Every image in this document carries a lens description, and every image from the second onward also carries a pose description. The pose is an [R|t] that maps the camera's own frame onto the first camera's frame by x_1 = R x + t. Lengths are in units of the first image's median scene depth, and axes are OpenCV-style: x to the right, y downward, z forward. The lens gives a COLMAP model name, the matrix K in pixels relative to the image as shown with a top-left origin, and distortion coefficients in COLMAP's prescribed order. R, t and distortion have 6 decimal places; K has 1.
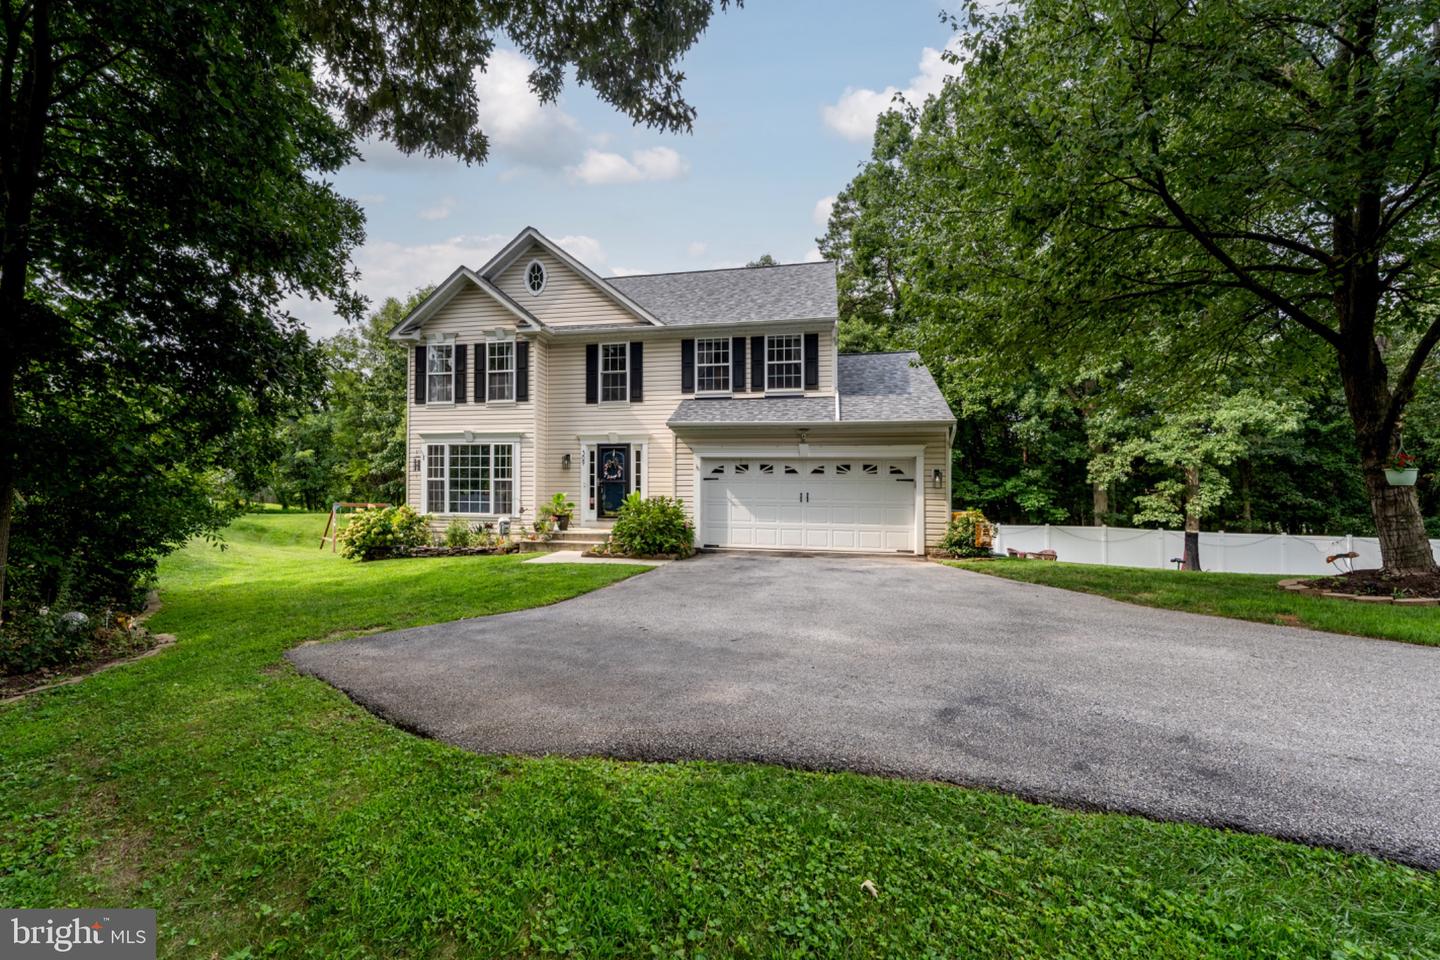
lens RADIAL K [[585.5, 0, 720.9], [0, 585.5, 484.7], [0, 0, 1]] dist [-0.001301, 0.000057]
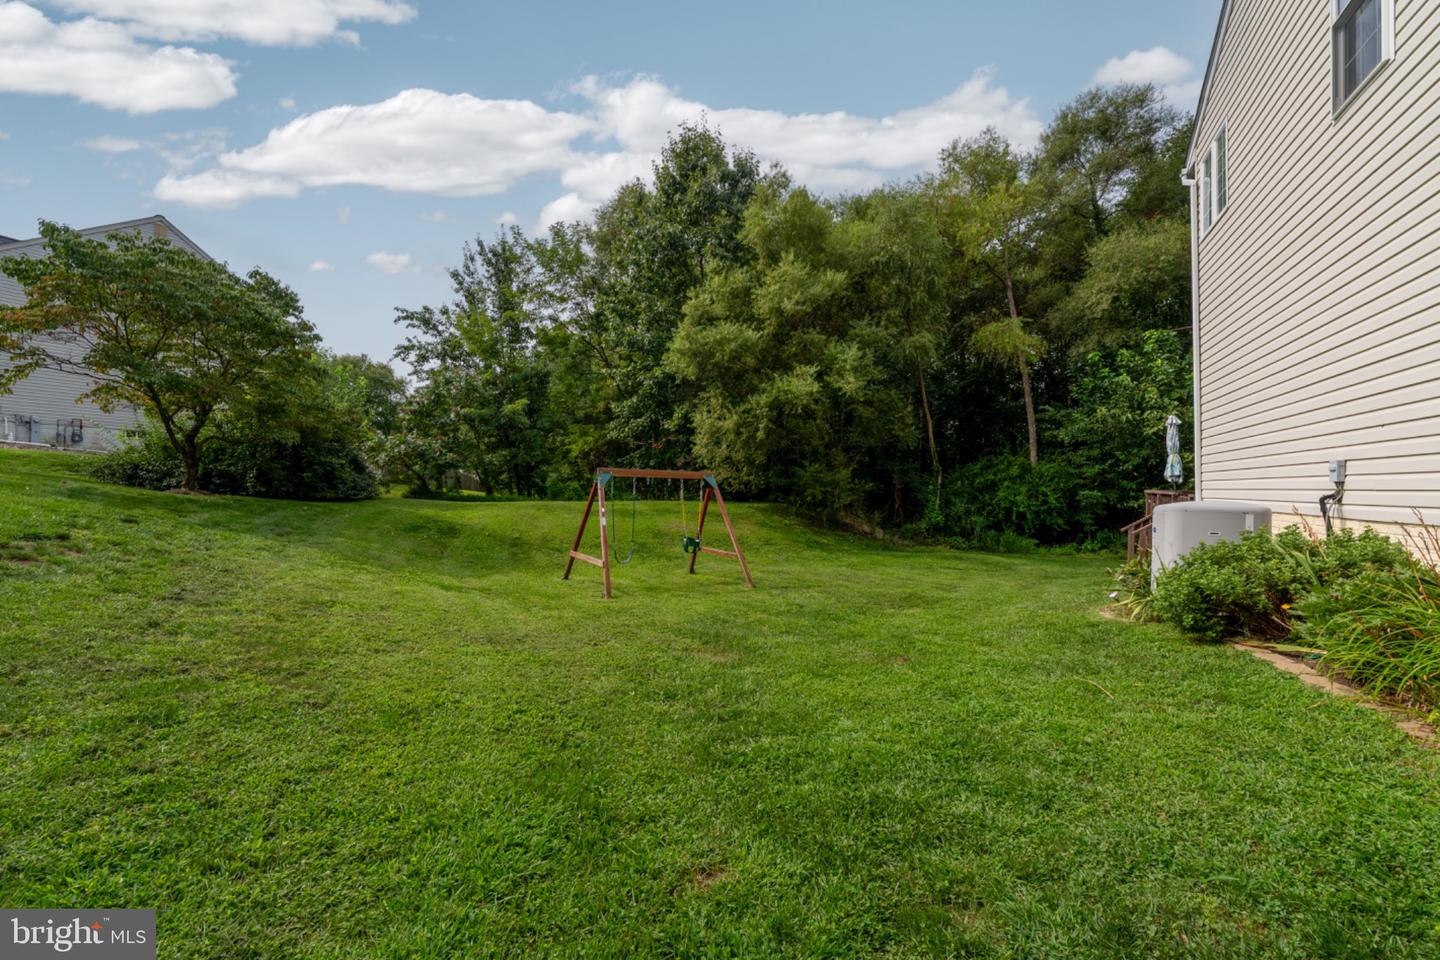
lens RADIAL K [[585.5, 0, 720.9], [0, 585.5, 484.7], [0, 0, 1]] dist [-0.001301, 0.000057]
pose [[0.964783, 0.000654, -0.263046, -0.314274], [0.001527, 0.999966, 0.008087, 0.024376], [0.263043, -0.008204, 0.964749, 0.425637]]
